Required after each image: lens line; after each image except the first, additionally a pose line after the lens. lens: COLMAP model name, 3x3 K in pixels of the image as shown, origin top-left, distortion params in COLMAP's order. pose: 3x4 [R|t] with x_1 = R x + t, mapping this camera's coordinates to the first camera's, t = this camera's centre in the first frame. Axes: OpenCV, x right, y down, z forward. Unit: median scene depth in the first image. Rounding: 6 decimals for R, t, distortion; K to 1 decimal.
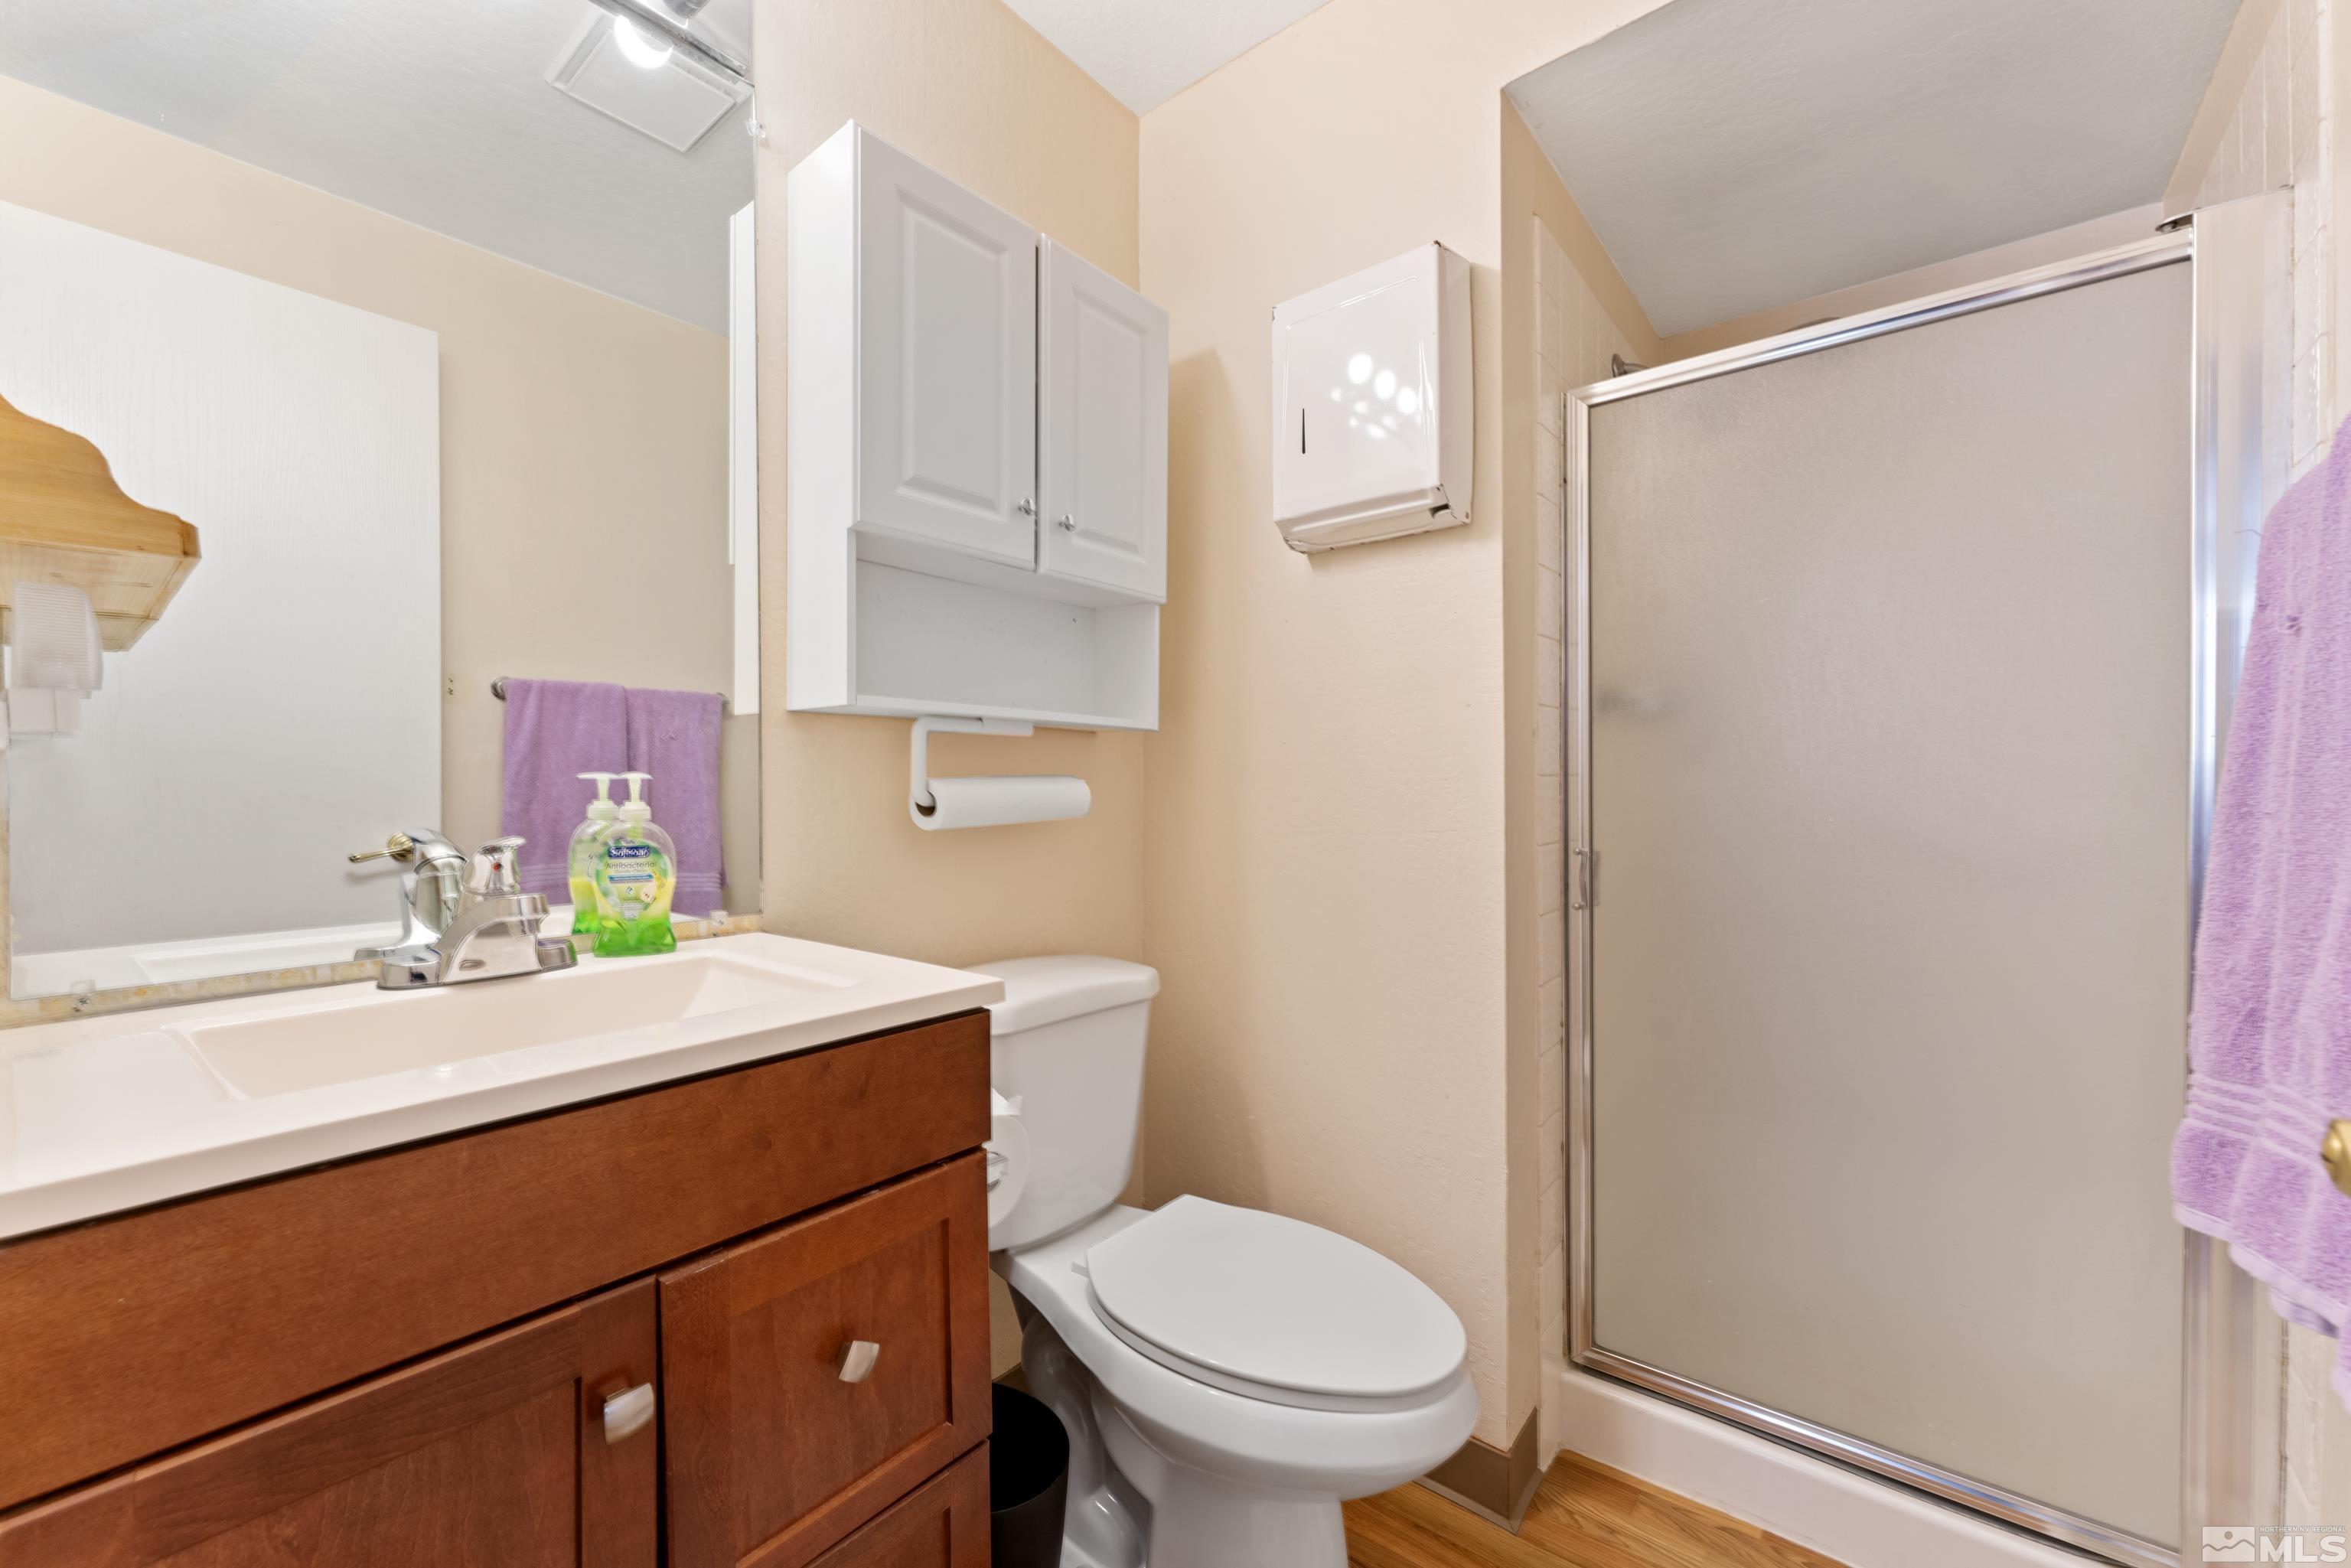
lens RADIAL K [[946.5, 0, 1173.4], [0, 946.5, 792.4], [0, 0, 1]] dist [0.000258, -0.000490]
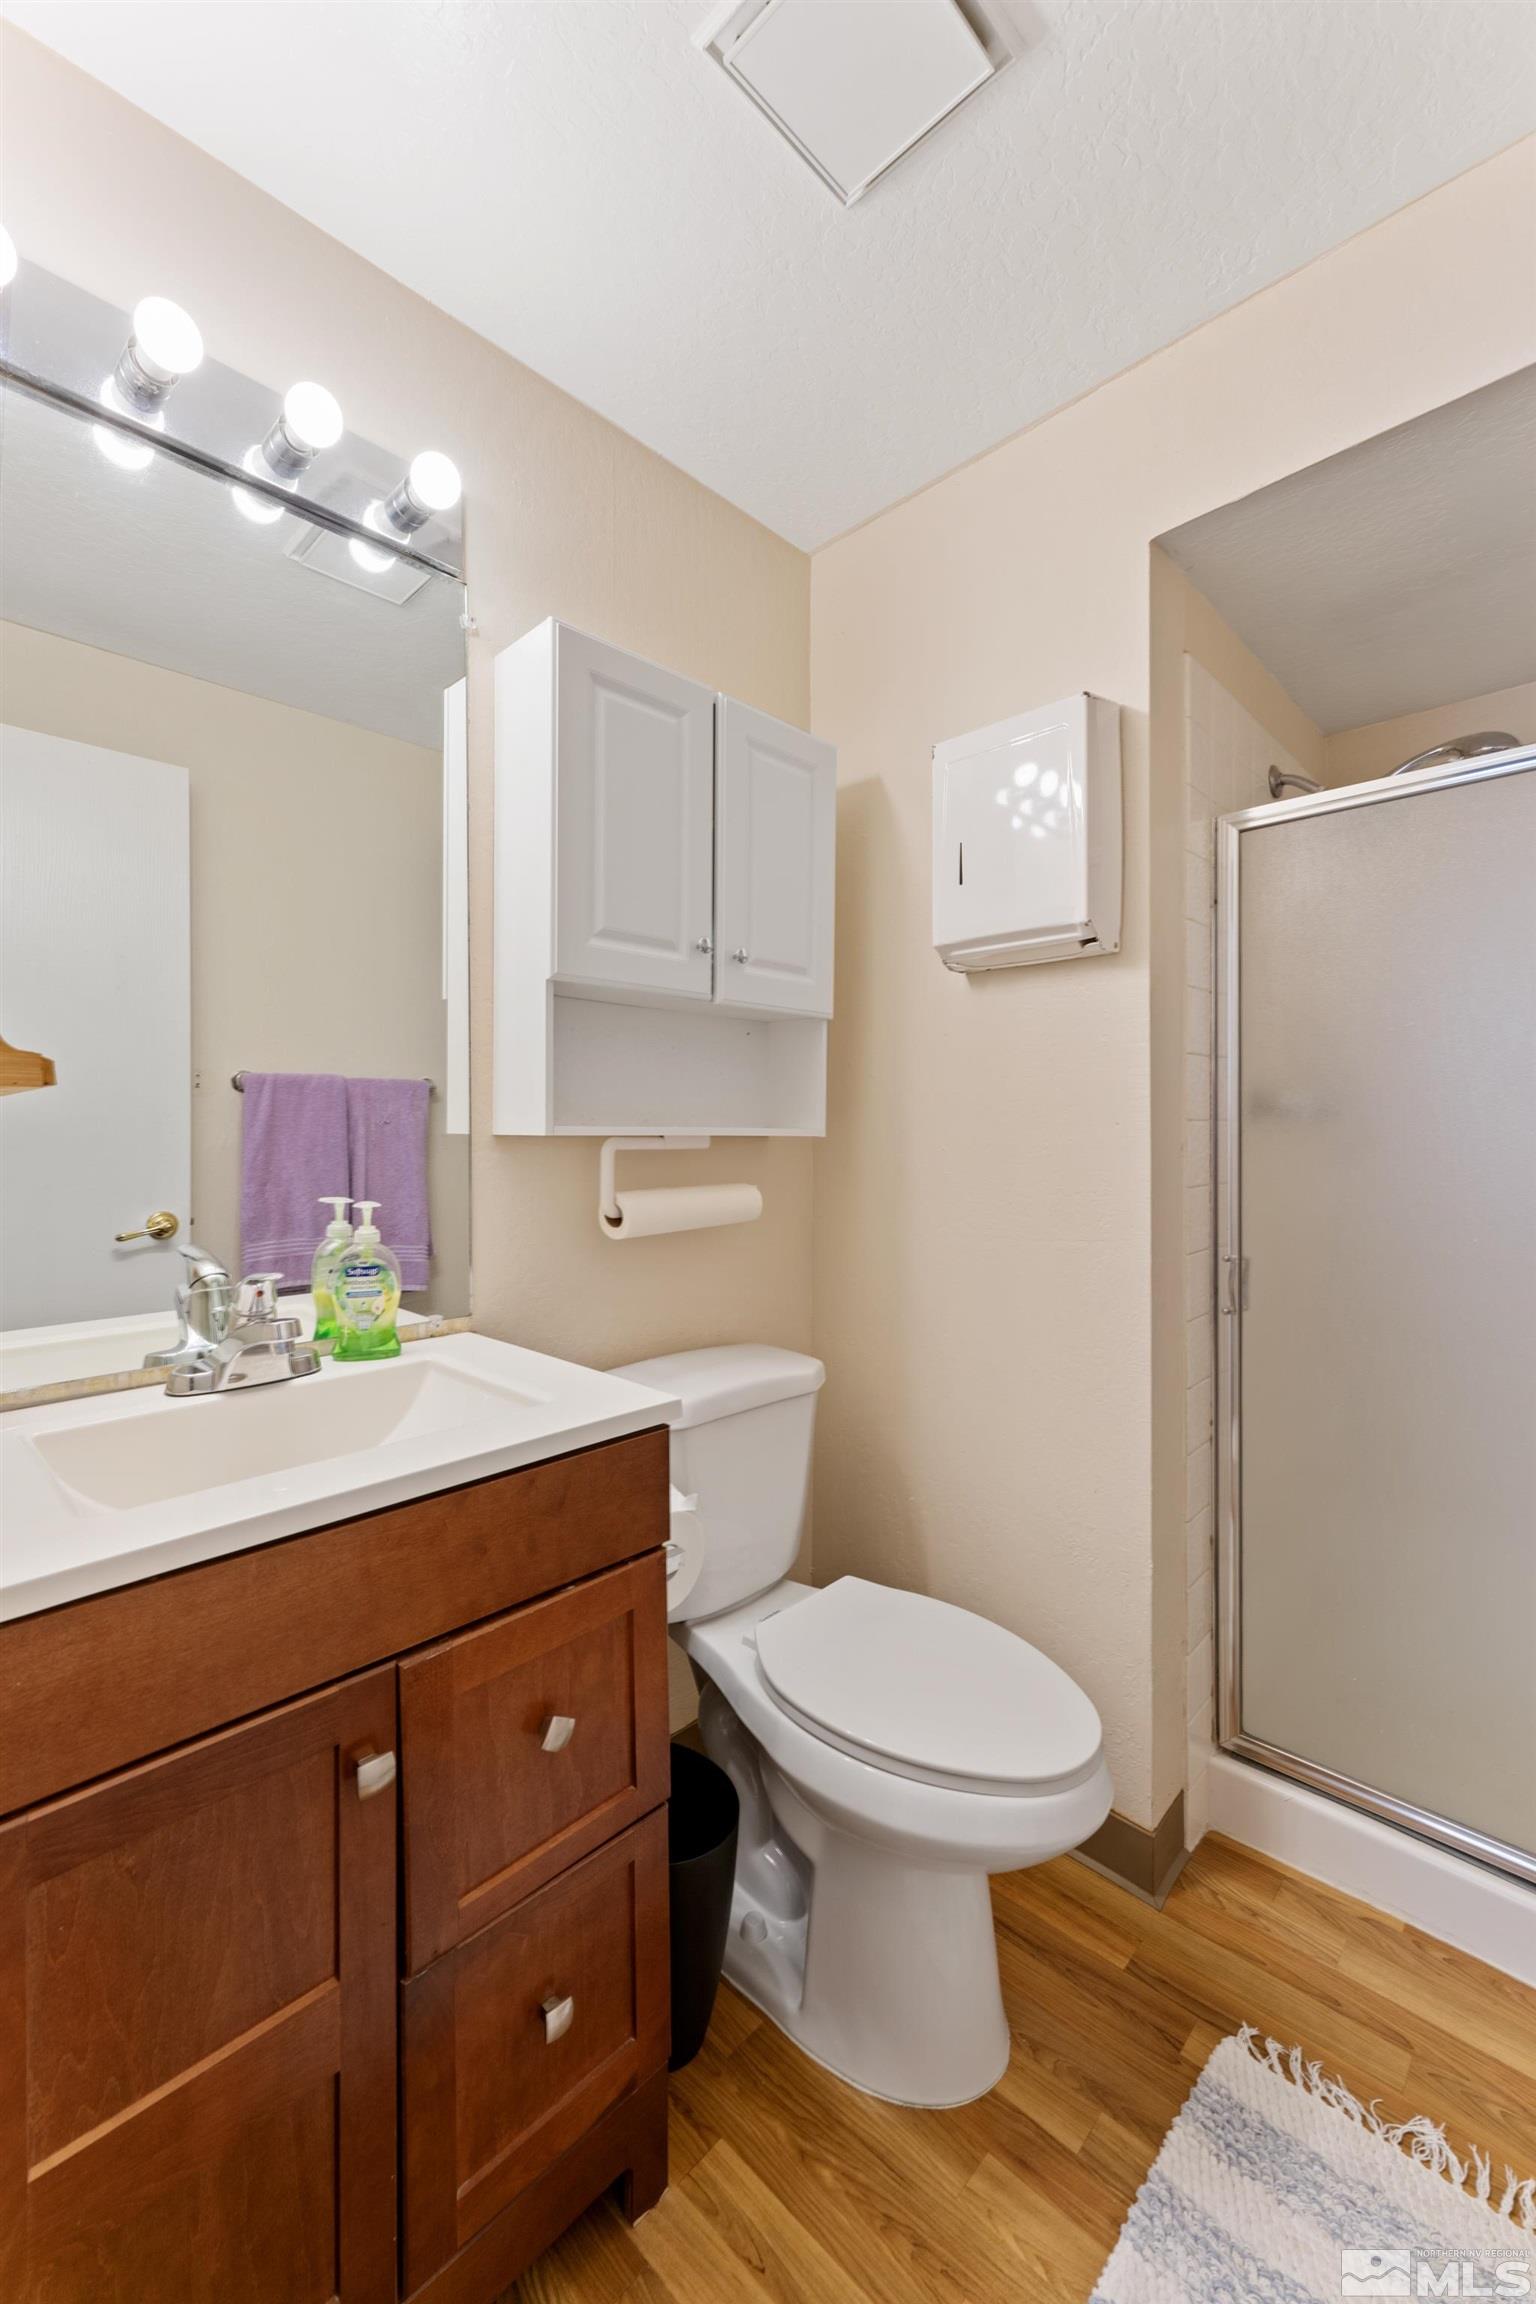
lens RADIAL K [[927.6, 0, 771.6], [0, 927.6, 1138.9], [0, 0, 1]] dist [0.000258, -0.000490]
pose [[0.996414, 0.002339, -0.084579, 0.015238], [-0.002311, 0.999997, 0.000436, -0.078315], [0.084580, -0.000239, 0.996417, -0.069897]]
